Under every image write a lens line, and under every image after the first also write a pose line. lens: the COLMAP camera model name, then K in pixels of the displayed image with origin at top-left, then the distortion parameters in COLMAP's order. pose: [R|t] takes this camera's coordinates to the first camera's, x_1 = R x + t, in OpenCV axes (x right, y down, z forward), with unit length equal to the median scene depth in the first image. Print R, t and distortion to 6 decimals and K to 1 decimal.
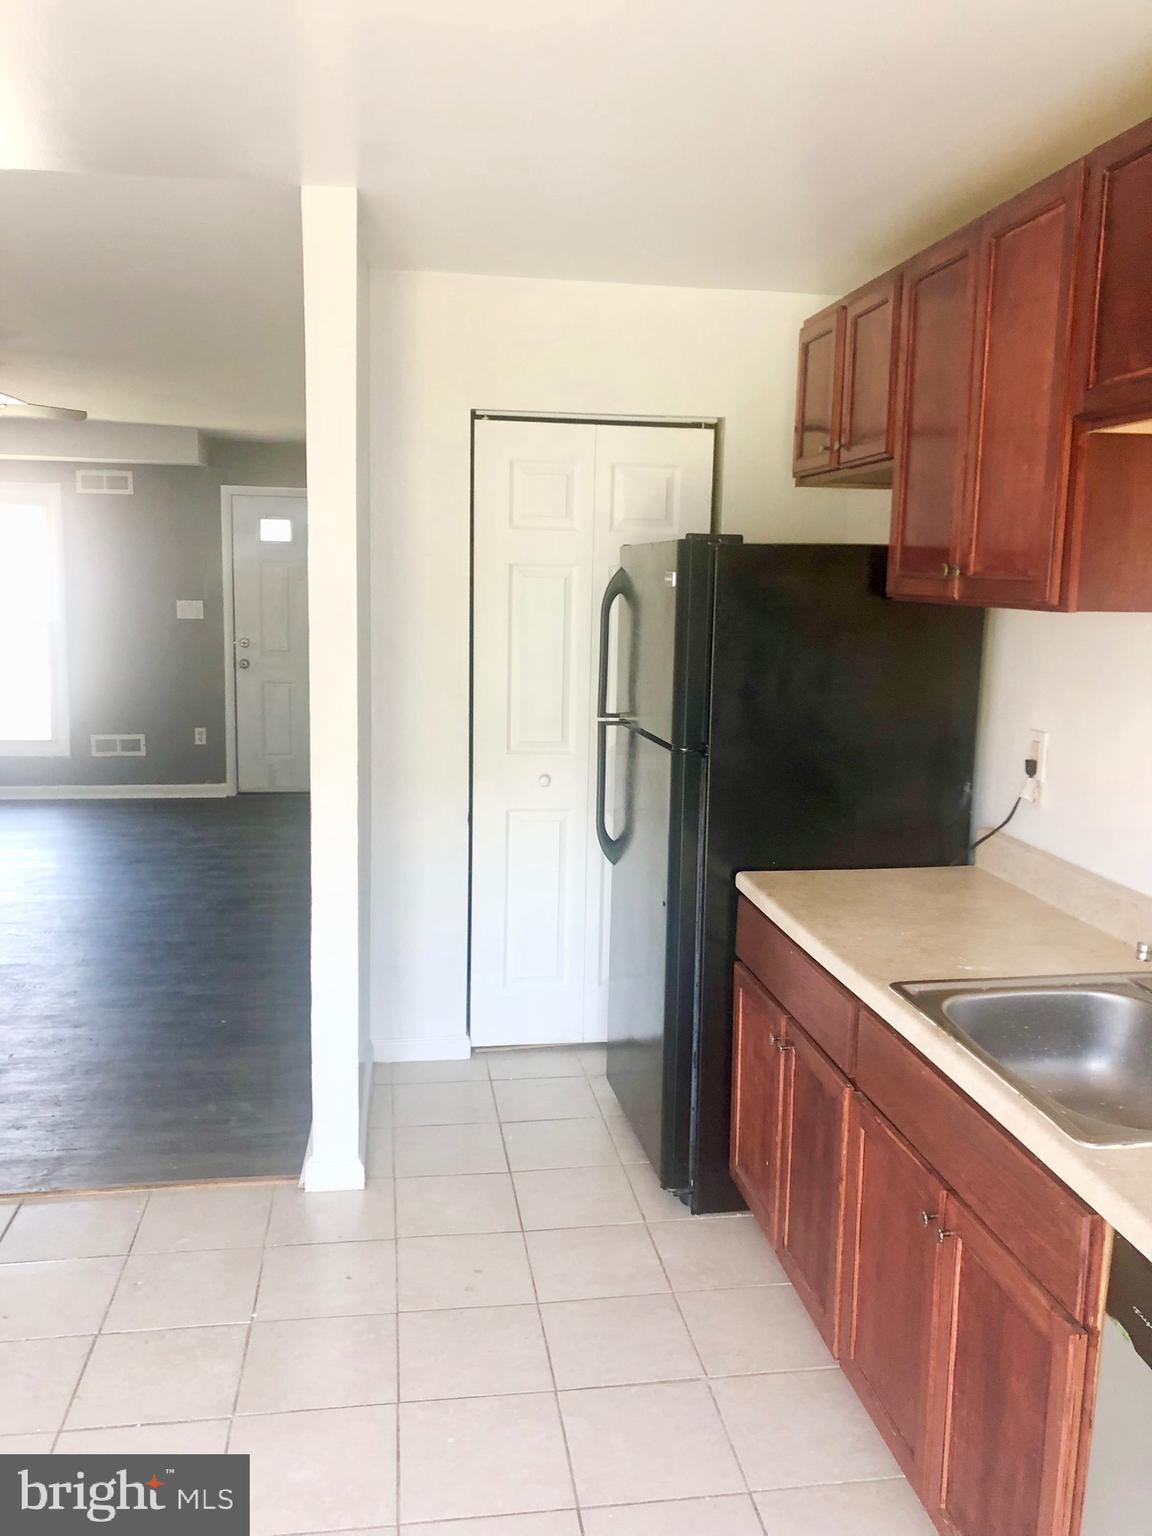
lens RADIAL K [[1301.7, 0, 576.0], [0, 1301.7, 768.0], [0, 0, 1]] dist [0.009535, 0.003585]
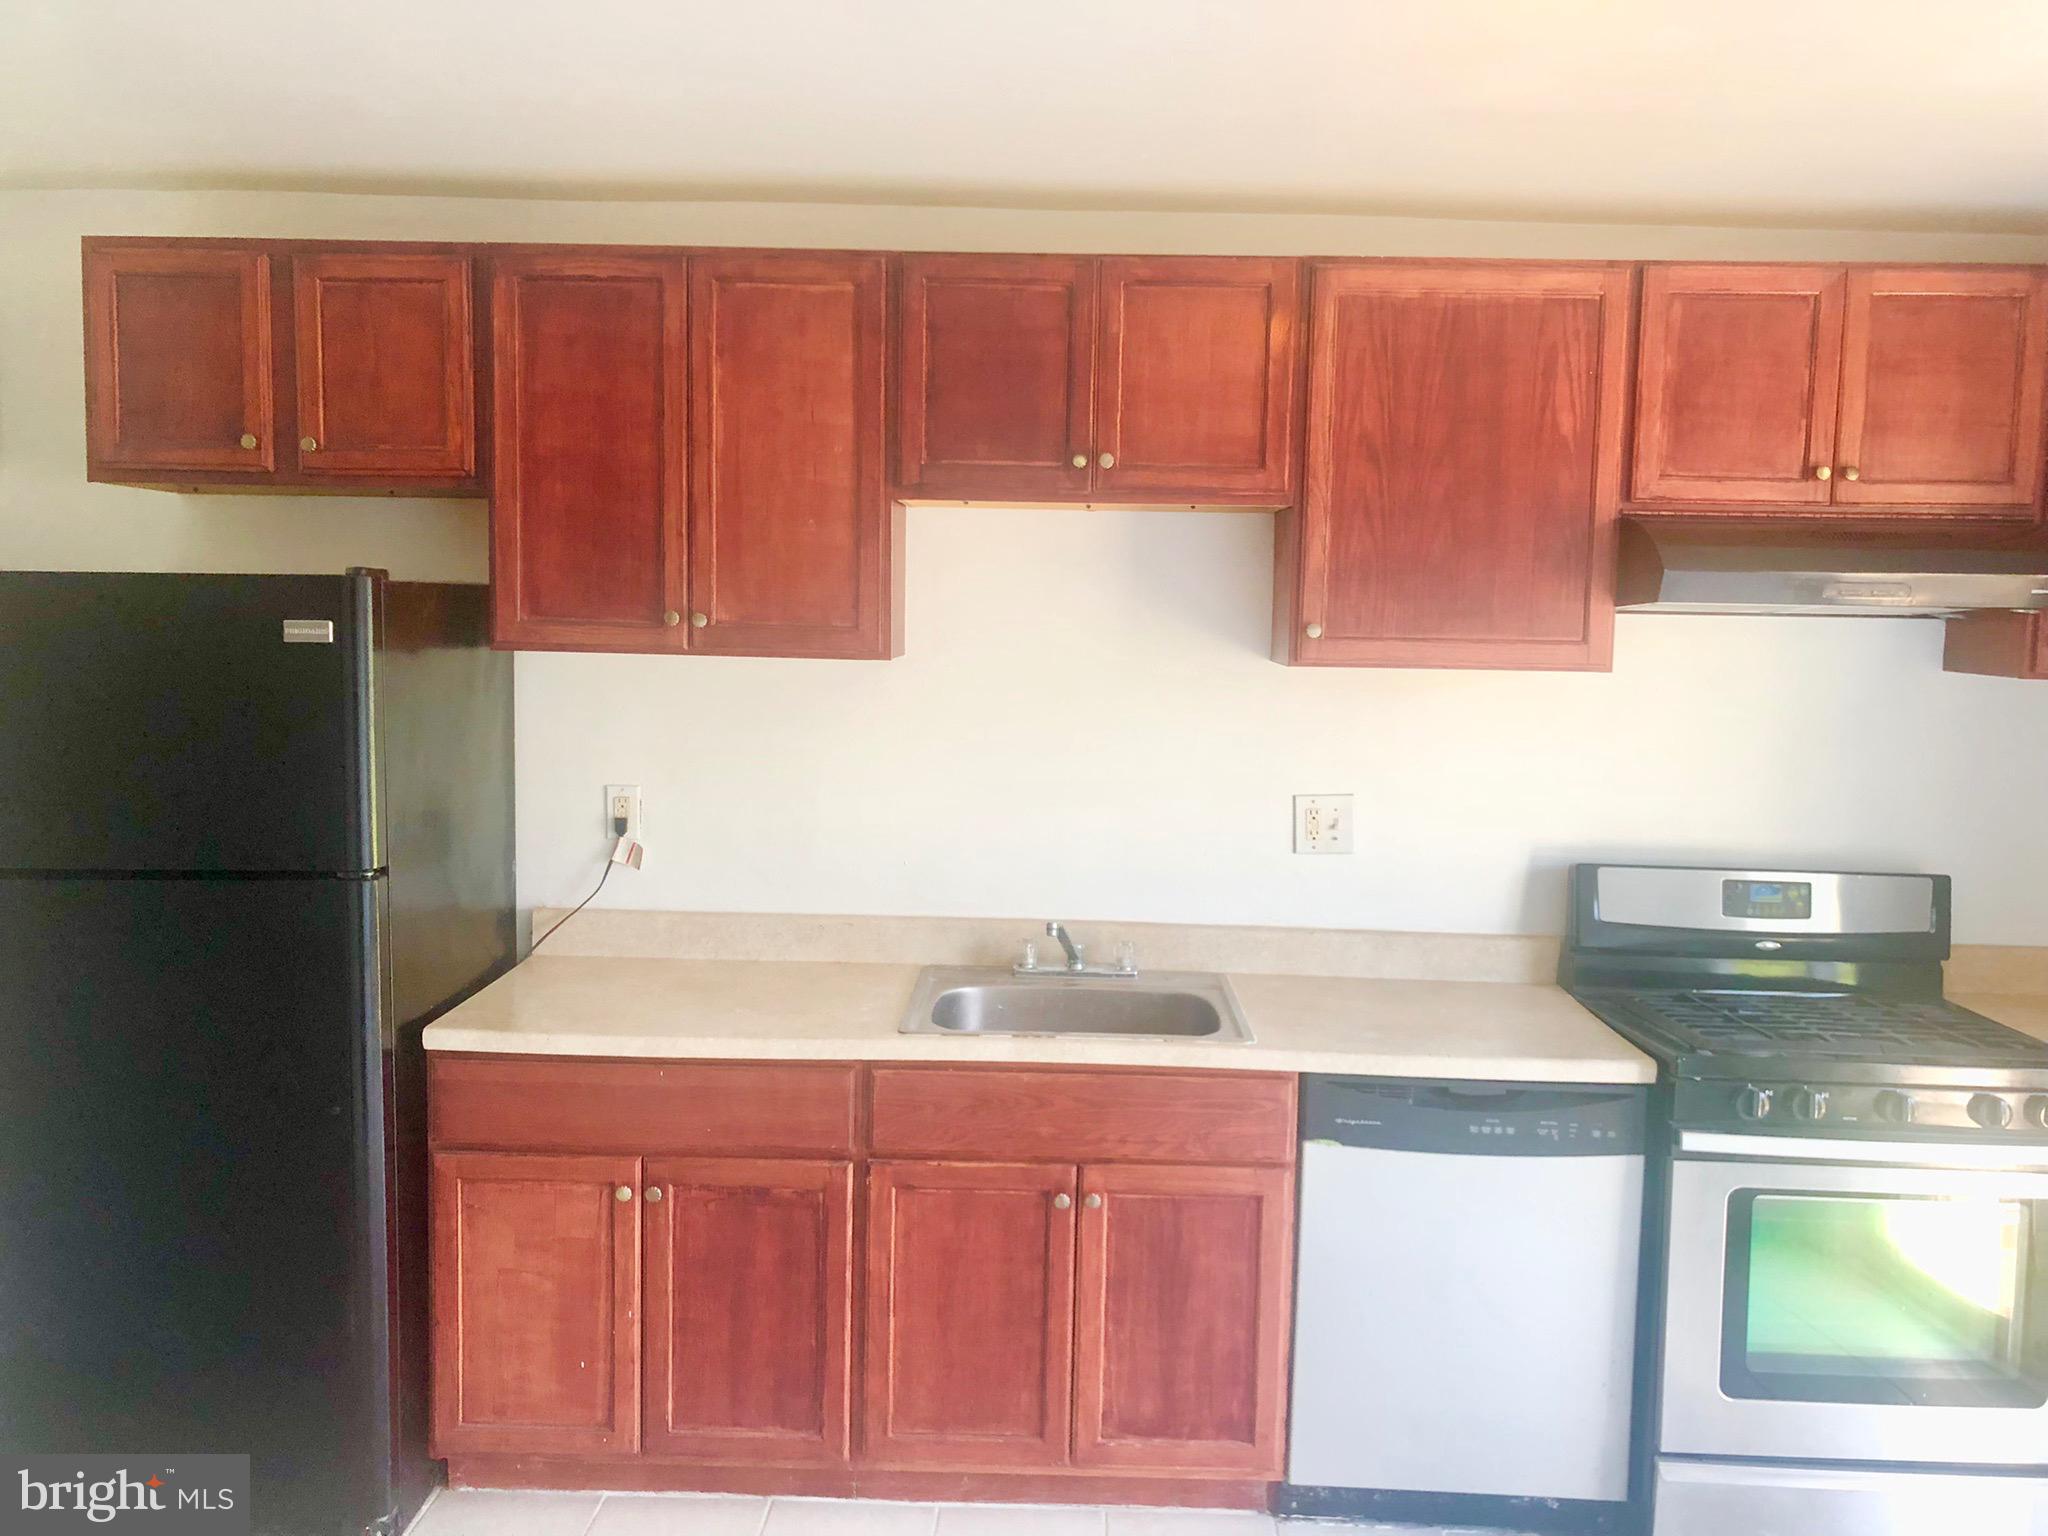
lens RADIAL K [[1678.7, 0, 1024.0], [0, 1678.7, 768.0], [0, 0, 1]] dist [0.018519, -0.002501]
pose [[0.165055, -0.106867, 0.980478, -0.750722], [0.127729, 0.988057, 0.086191, -0.104484], [-0.977979, 0.111009, 0.176733, 0.495695]]
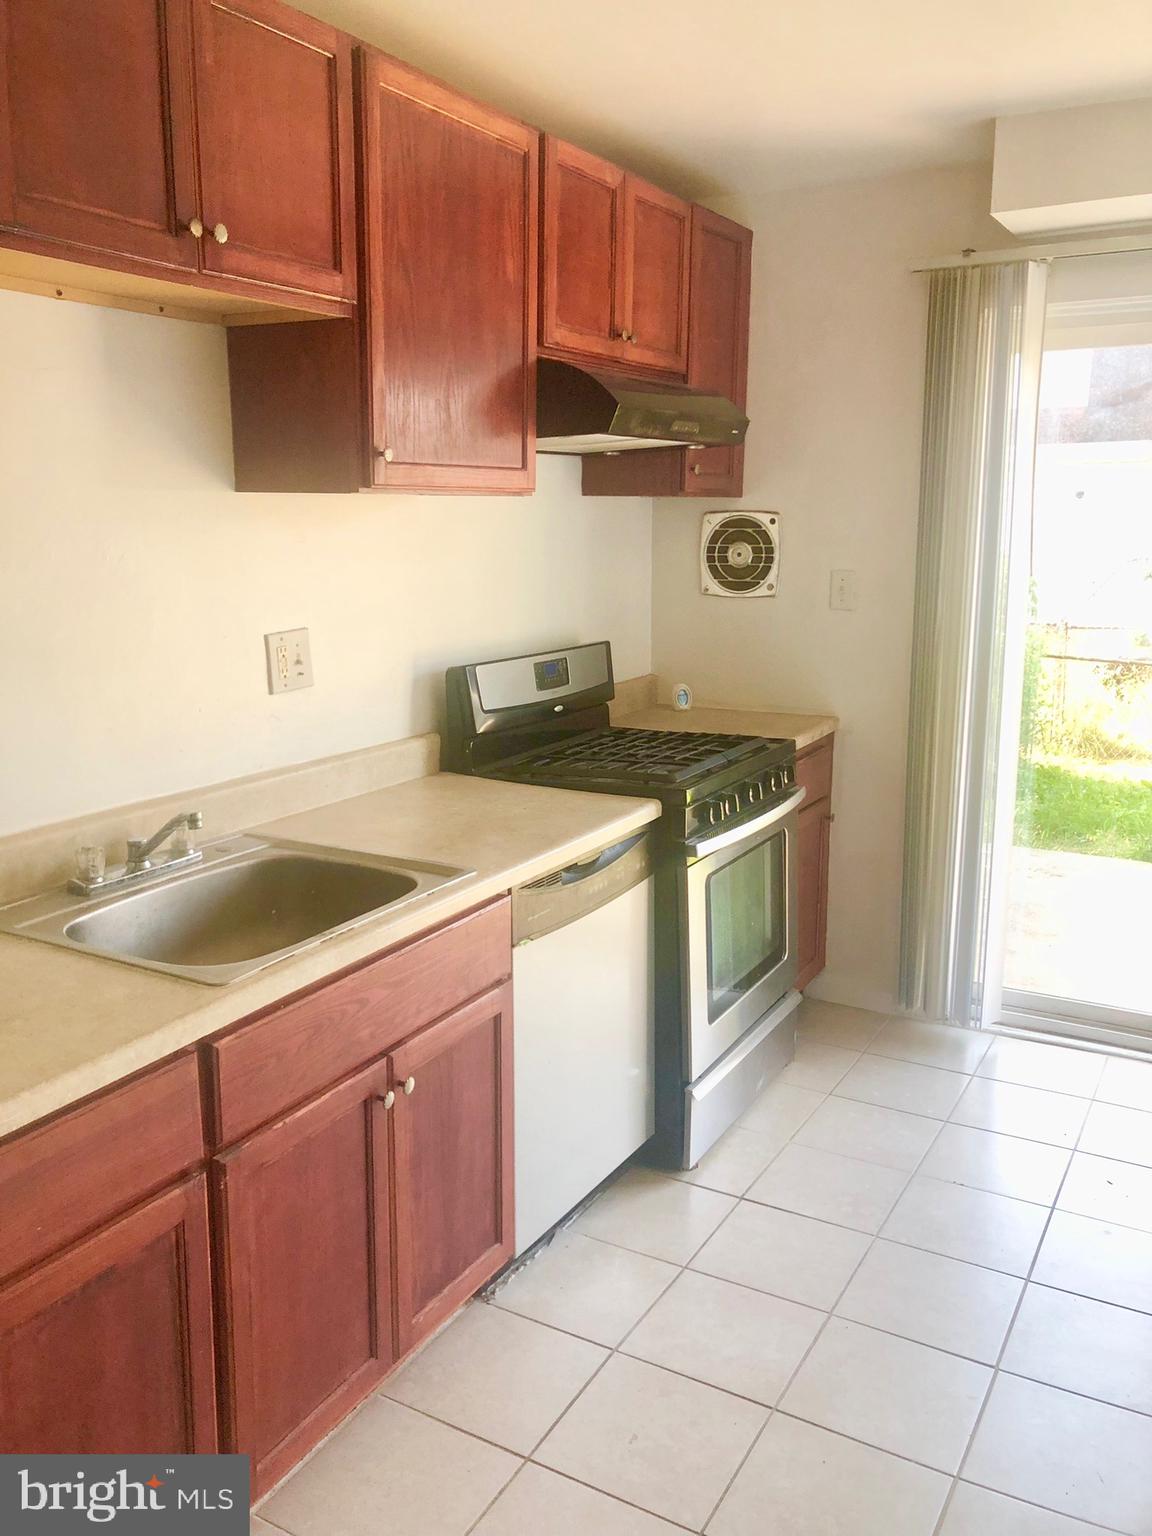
lens RADIAL K [[1259.0, 0, 576.0], [0, 1259.0, 768.0], [0, 0, 1]] dist [0.018519, -0.002501]
pose [[-0.784663, -0.143067, 0.603188, -0.238569], [0.077287, 0.942837, 0.324167, -0.137258], [-0.615086, 0.300980, -0.728752, 1.066579]]
